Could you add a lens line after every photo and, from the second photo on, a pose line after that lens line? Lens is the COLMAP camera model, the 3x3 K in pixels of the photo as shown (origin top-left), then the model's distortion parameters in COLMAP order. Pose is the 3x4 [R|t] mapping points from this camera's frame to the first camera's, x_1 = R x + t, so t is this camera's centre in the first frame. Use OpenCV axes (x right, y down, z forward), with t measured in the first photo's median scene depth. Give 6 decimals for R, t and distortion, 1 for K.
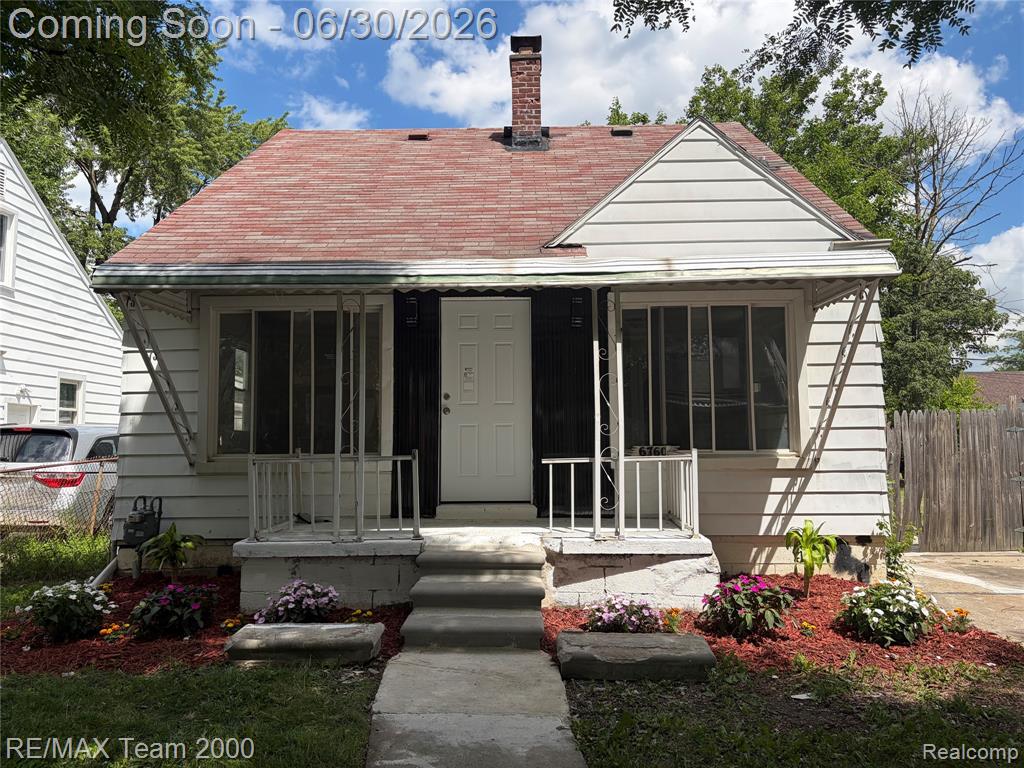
lens RADIAL K [[770.8, 0, 511.8], [0, 770.8, 380.0], [0, 0, 1]] dist [0.063548, -0.067069]
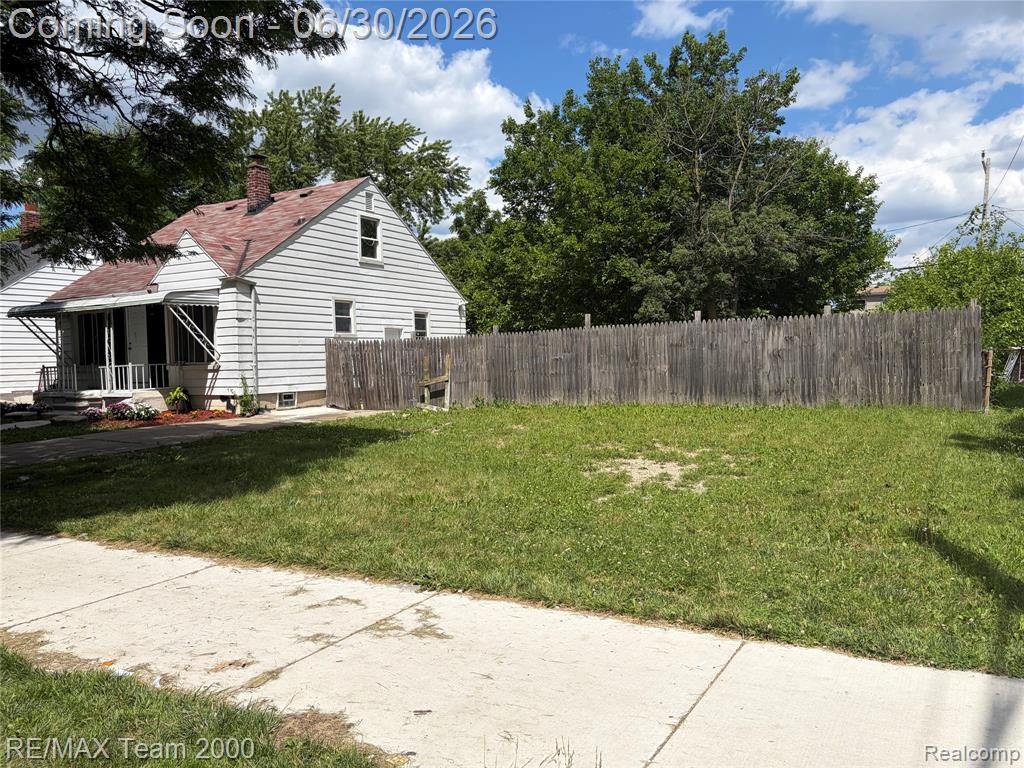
lens RADIAL K [[770.8, 0, 511.8], [0, 770.8, 380.0], [0, 0, 1]] dist [0.063548, -0.067069]
pose [[0.876580, 0.001173, -0.481254, 2.419888], [0.055069, 0.993184, 0.102728, -0.058070], [0.478095, -0.116551, 0.870541, -0.745247]]
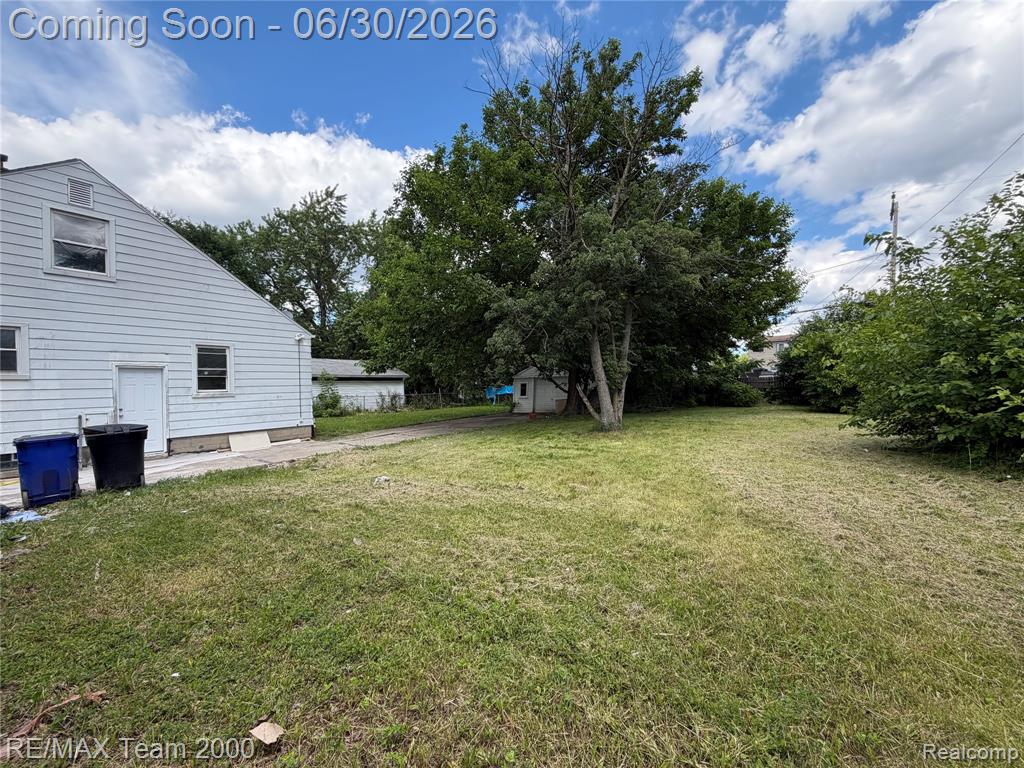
lens RADIAL K [[407.3, 0, 512.0], [0, 407.3, 384.0], [0, 0, 1]] dist [0.000592, 0.000086]
pose [[0.816579, -0.011665, -0.577115, 2.141395], [0.062663, 0.995679, 0.068539, 0.069703], [0.573822, -0.092131, 0.813781, 1.406967]]
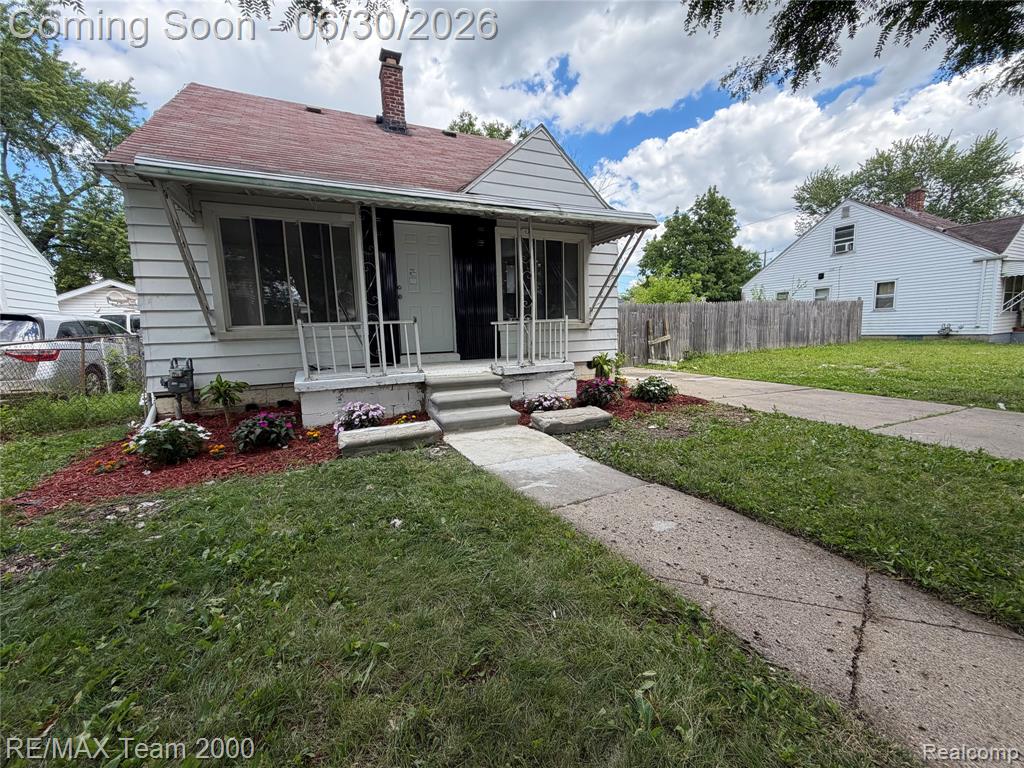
lens RADIAL K [[406.3, 0, 507.3], [0, 406.3, 384.2], [0, 0, 1]] dist [0.001419, 0.000249]
pose [[0.897423, -0.076993, 0.434401, -0.268478], [-0.012273, 0.979916, 0.199035, 0.048118], [-0.441001, -0.183949, 0.878454, 0.140867]]
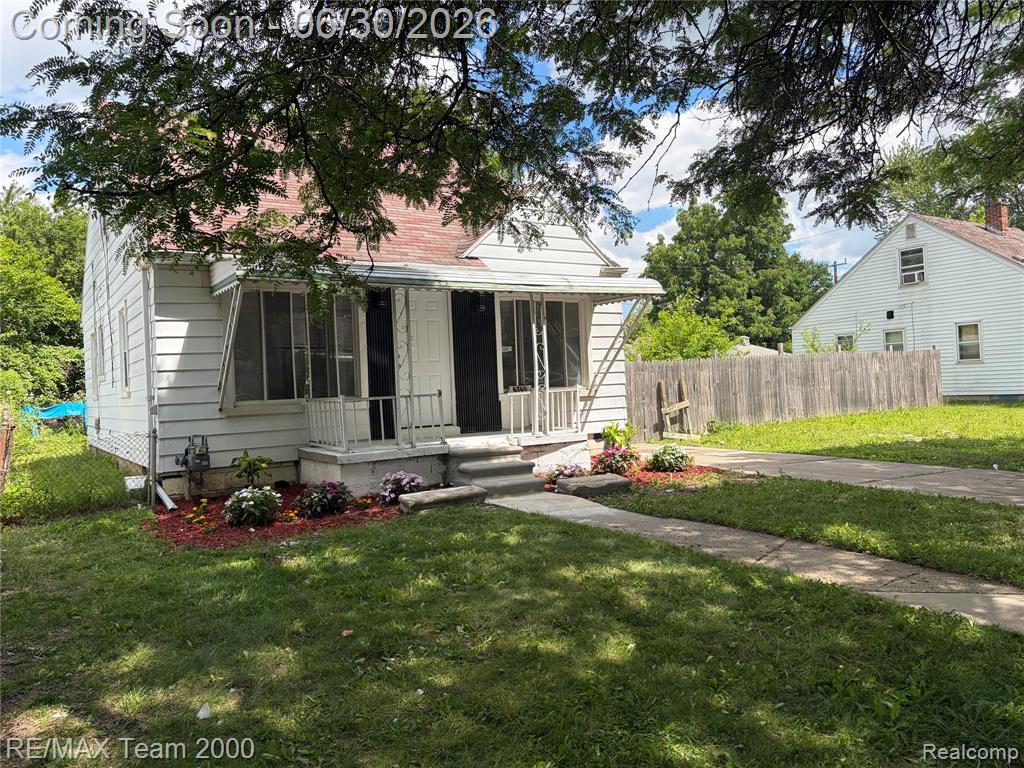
lens RADIAL K [[770.8, 0, 511.8], [0, 770.8, 380.0], [0, 0, 1]] dist [0.063548, -0.067069]
pose [[0.827627, -0.022974, 0.560808, -0.738886], [-0.008141, 0.998565, 0.052922, -0.012787], [-0.561219, -0.048366, 0.826253, -0.332428]]
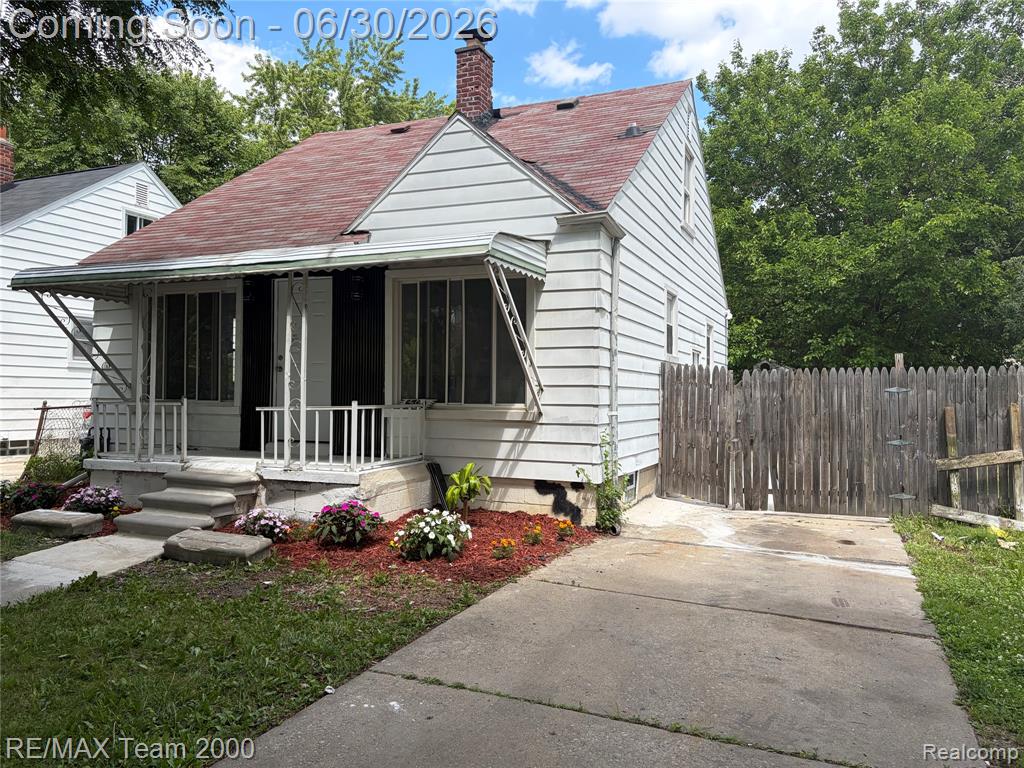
lens RADIAL K [[765.5, 0, 516.6], [0, 765.5, 381.5], [0, 0, 1]] dist [0.070439, -0.078652]
pose [[0.929561, 0.011117, -0.368502, 0.762141], [0.011972, 0.998108, 0.060310, -0.011567], [0.368475, -0.060474, 0.927669, -0.039940]]
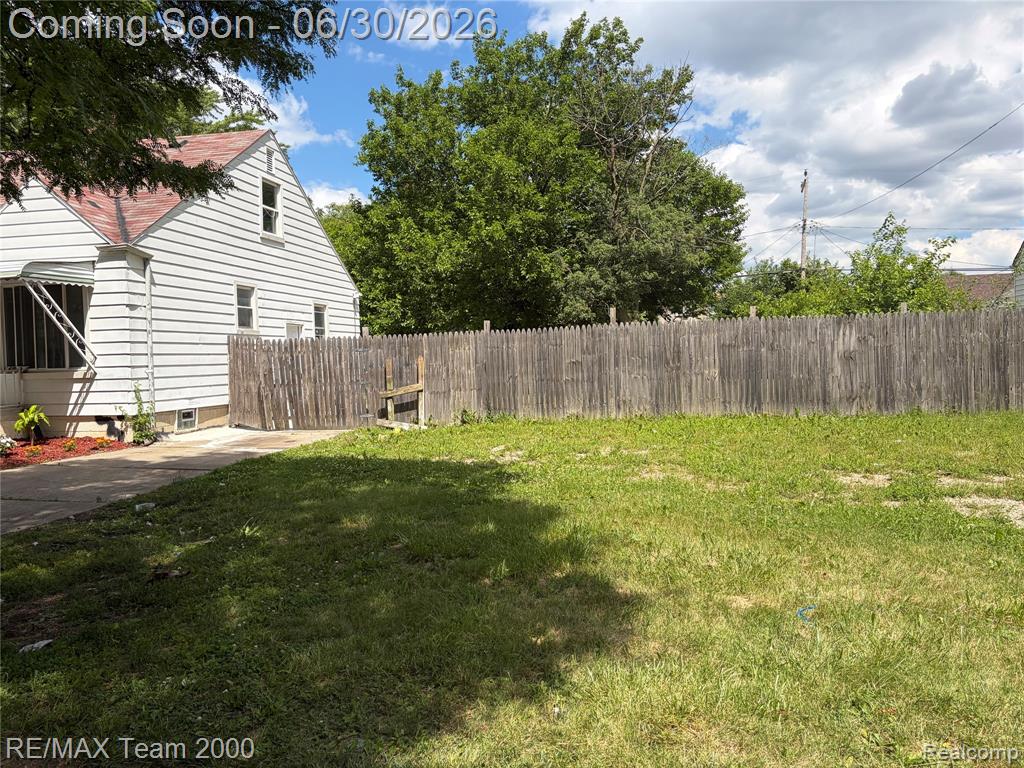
lens RADIAL K [[770.8, 0, 511.8], [0, 770.8, 380.0], [0, 0, 1]] dist [0.063548, -0.067069]
pose [[0.984570, -0.010286, -0.174690, 1.607176], [0.030037, 0.993389, 0.110801, -0.047761], [0.172395, -0.114339, 0.978369, -0.554647]]
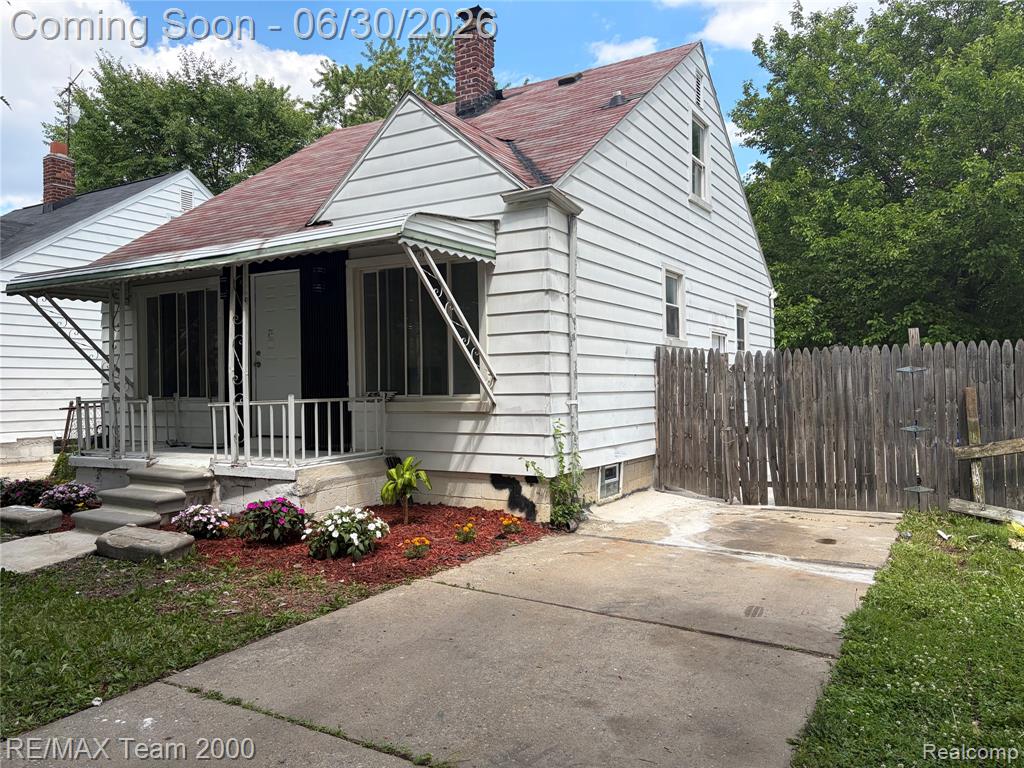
lens RADIAL K [[765.5, 0, 516.6], [0, 765.5, 381.5], [0, 0, 1]] dist [0.070439, -0.078652]
pose [[0.870133, -0.006455, -0.492774, 0.929470], [0.044859, 0.996801, 0.066152, 0.003268], [0.490771, -0.079667, 0.867639, 0.104589]]
